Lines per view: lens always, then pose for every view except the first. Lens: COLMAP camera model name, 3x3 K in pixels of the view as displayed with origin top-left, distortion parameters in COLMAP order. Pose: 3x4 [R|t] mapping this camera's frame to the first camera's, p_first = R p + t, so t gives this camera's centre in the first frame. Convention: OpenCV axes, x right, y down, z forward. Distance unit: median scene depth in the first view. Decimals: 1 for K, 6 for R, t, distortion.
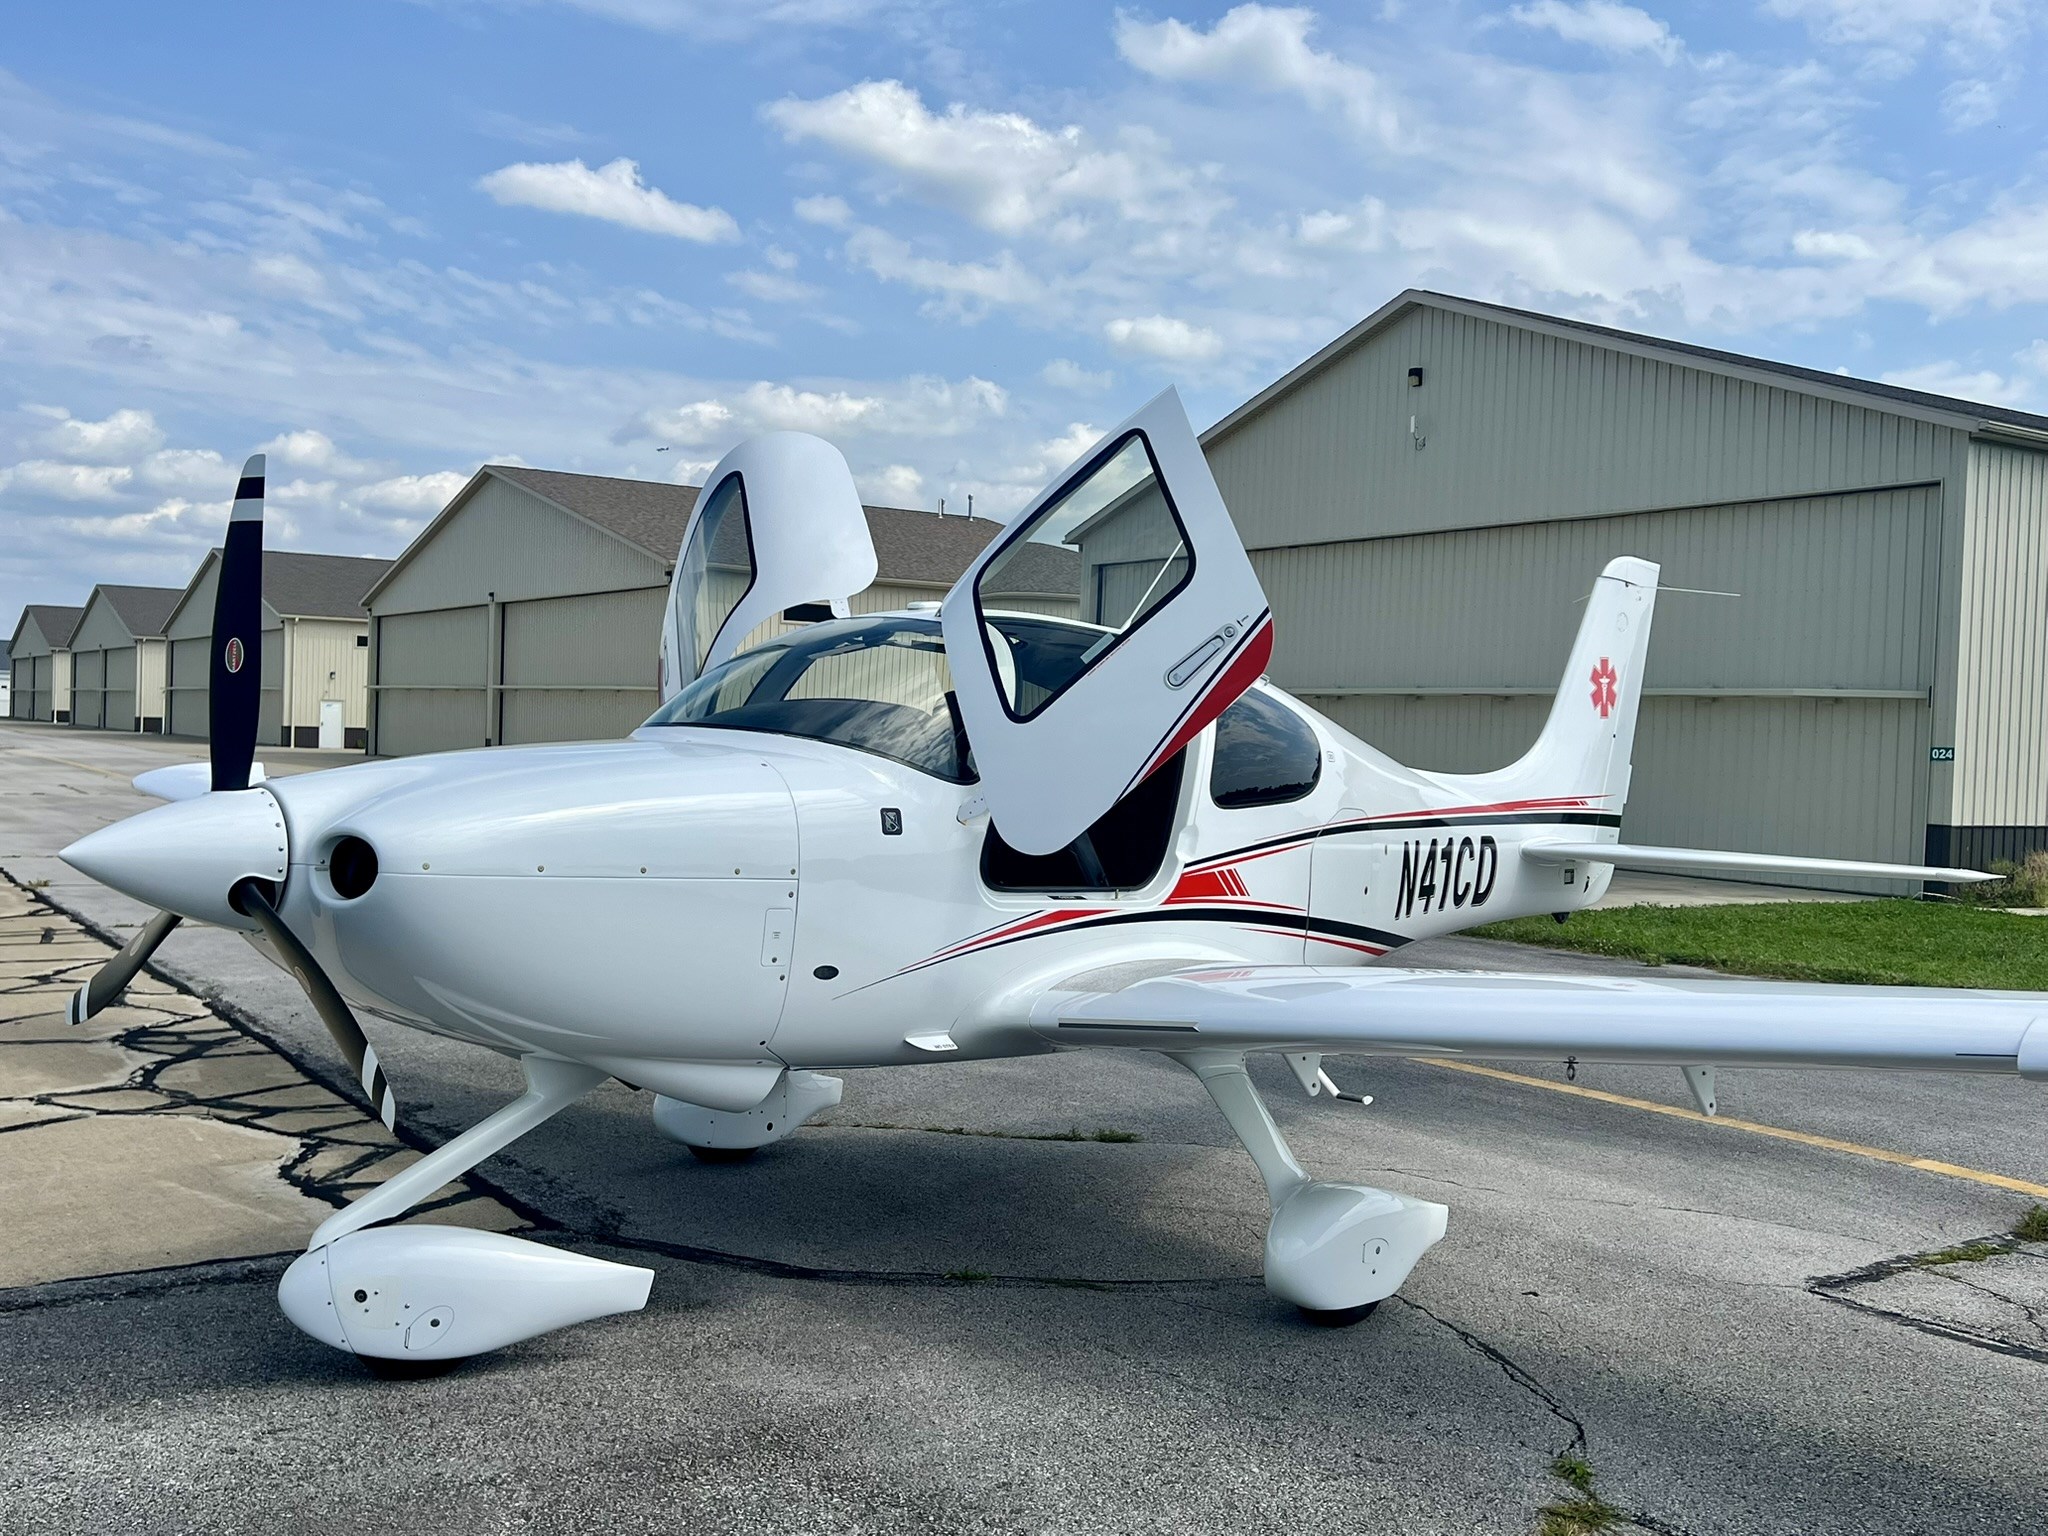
lens RADIAL K [[1908.9, 0, 1024.0], [0, 1908.9, 768.0], [0, 0, 1]] dist [0.056724, -0.013070]
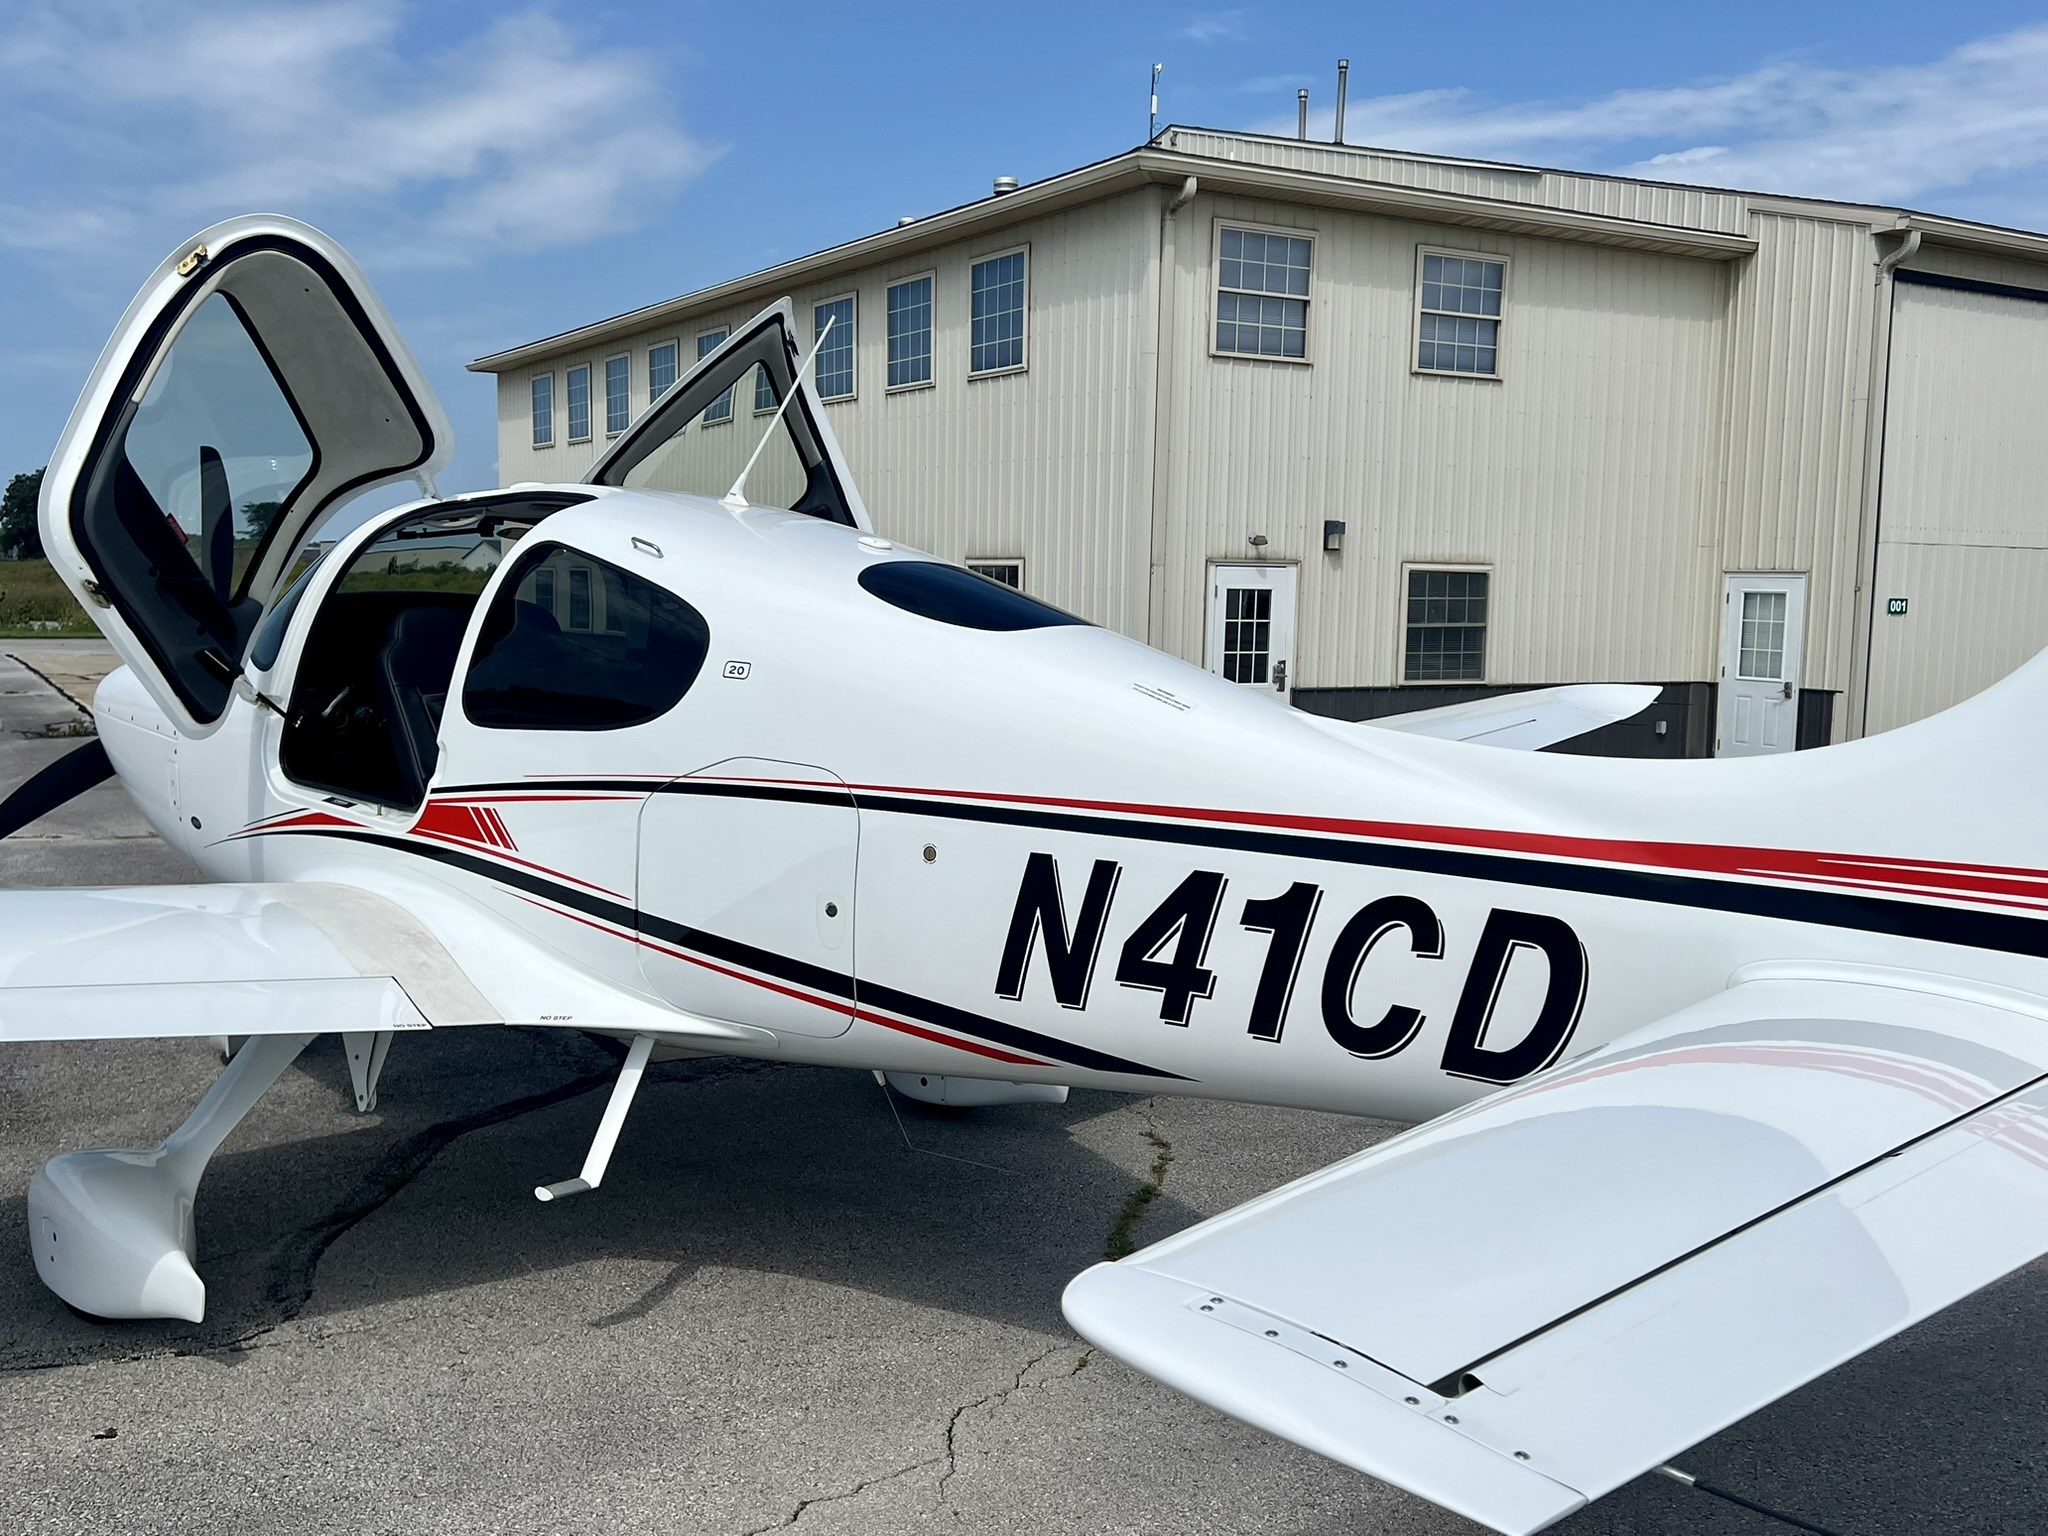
lens RADIAL K [[1910.6, 0, 1027.2], [0, 1910.6, 789.1], [0, 0, 1]] dist [0.139555, -0.312053]
pose [[-0.034338, 0.074757, -0.996610, 0.799075], [-0.038978, 0.996340, 0.076080, -0.019132], [0.998650, 0.041459, -0.031299, 1.153524]]
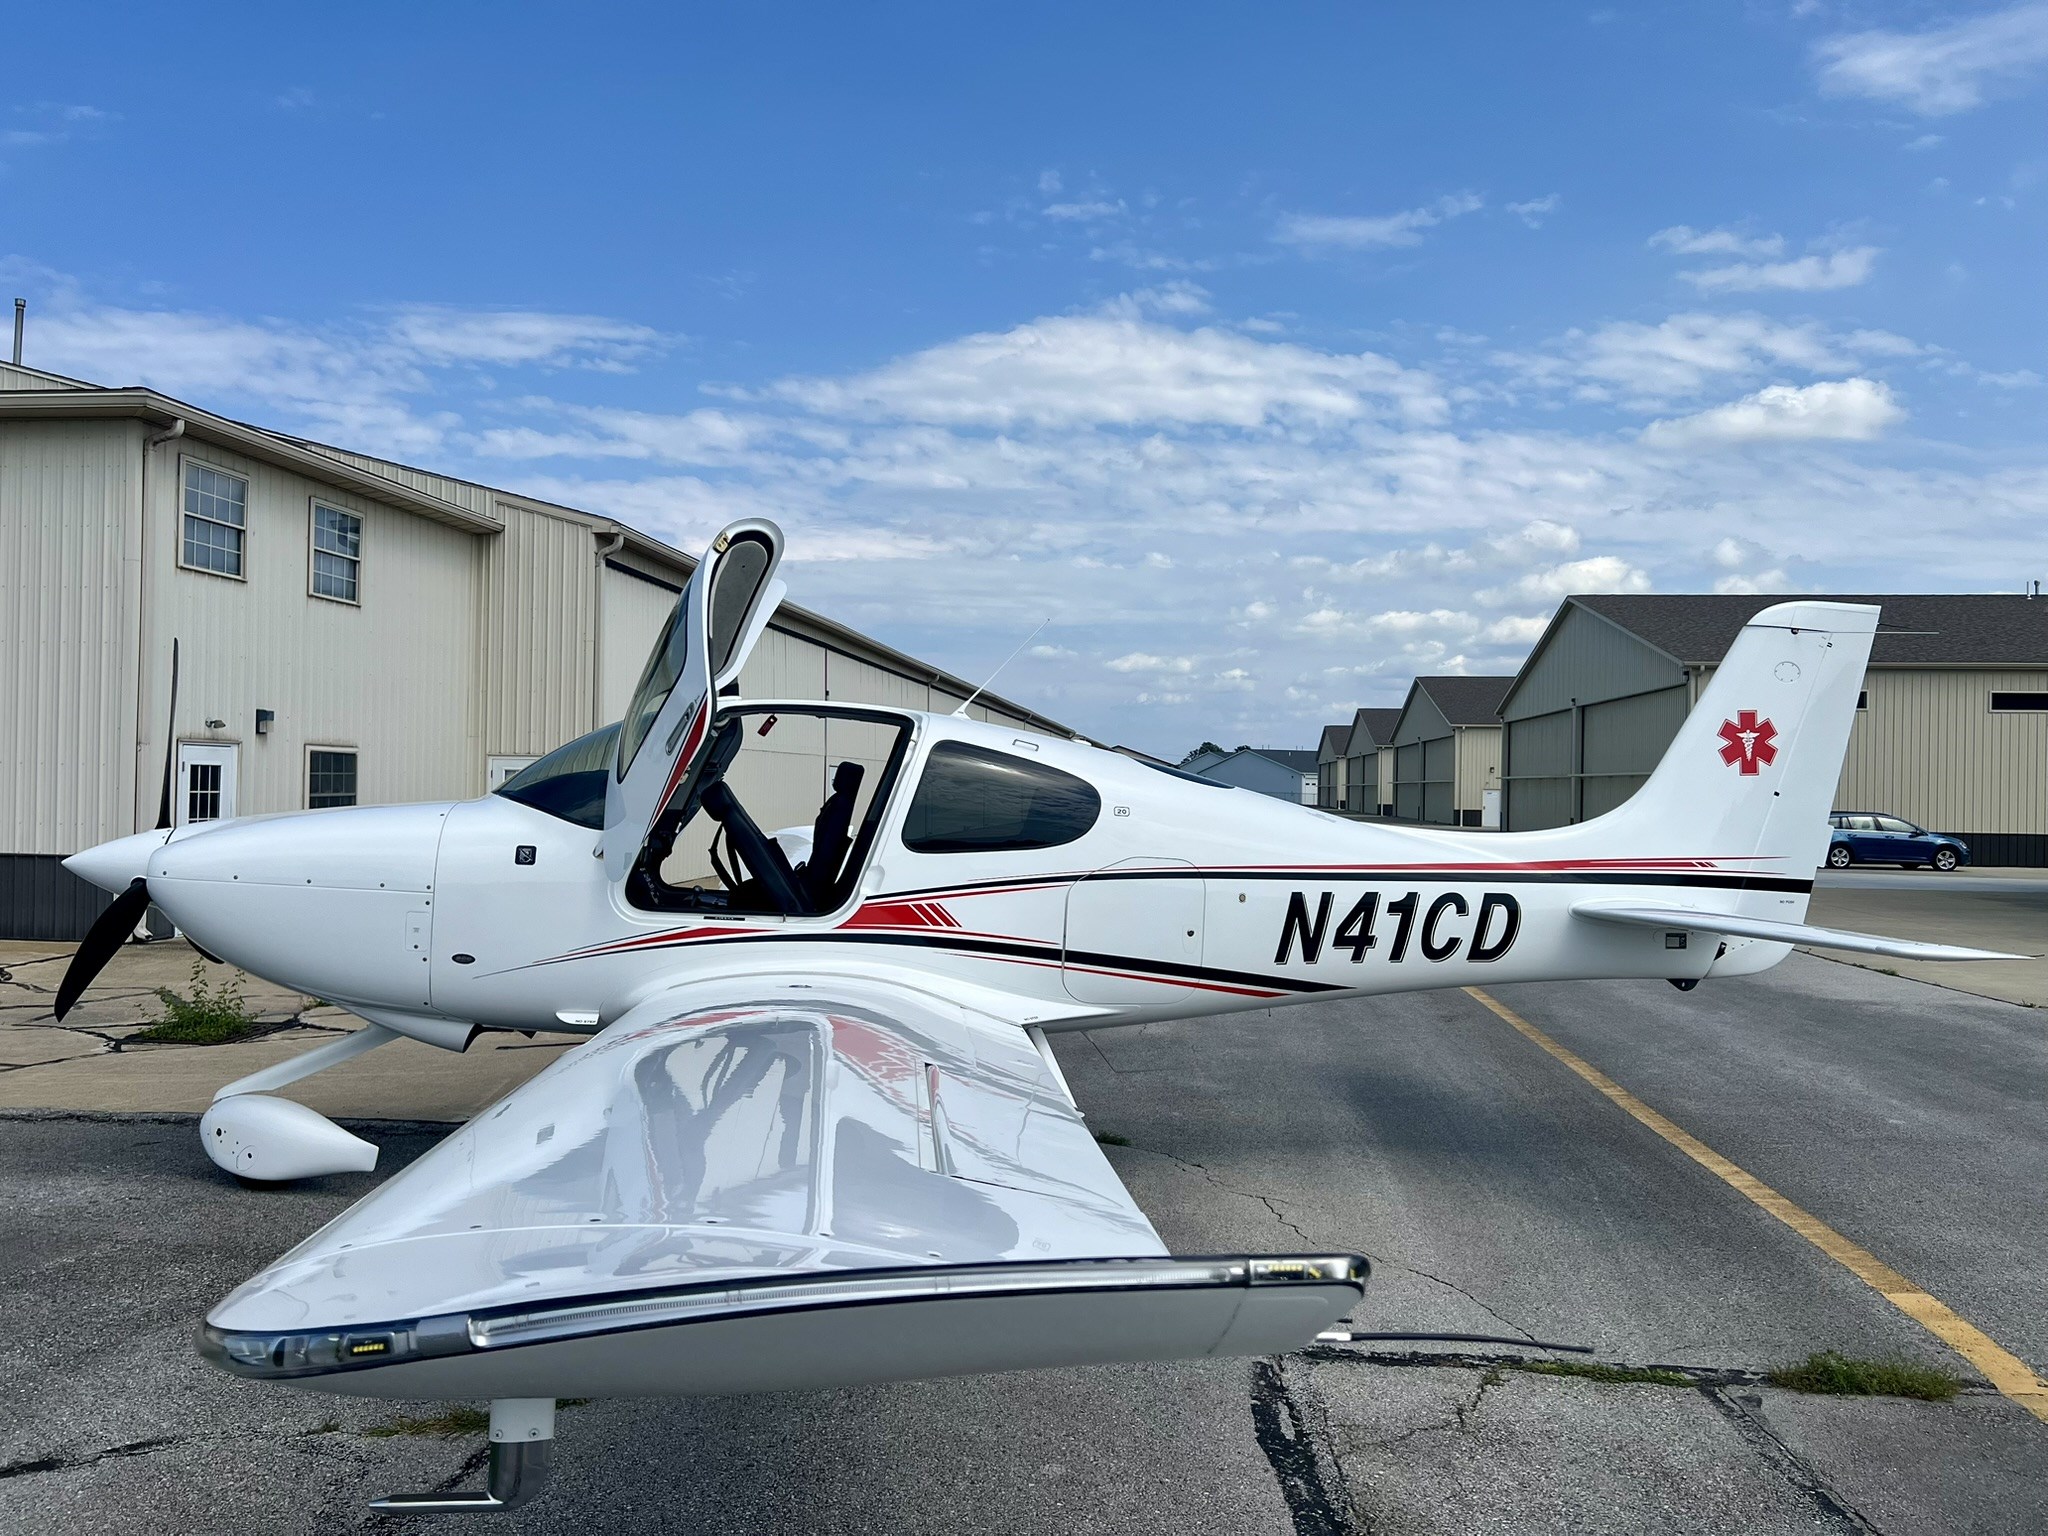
lens RADIAL K [[1506.4, 0, 1024.0], [0, 1506.4, 768.0], [0, 0, 1]] dist [0.095096, -0.125932]
pose [[0.765870, -0.026321, -0.642457, 0.718535], [-0.005653, 0.998848, -0.047660, 0.011462], [0.642971, 0.040133, 0.764838, 0.283212]]
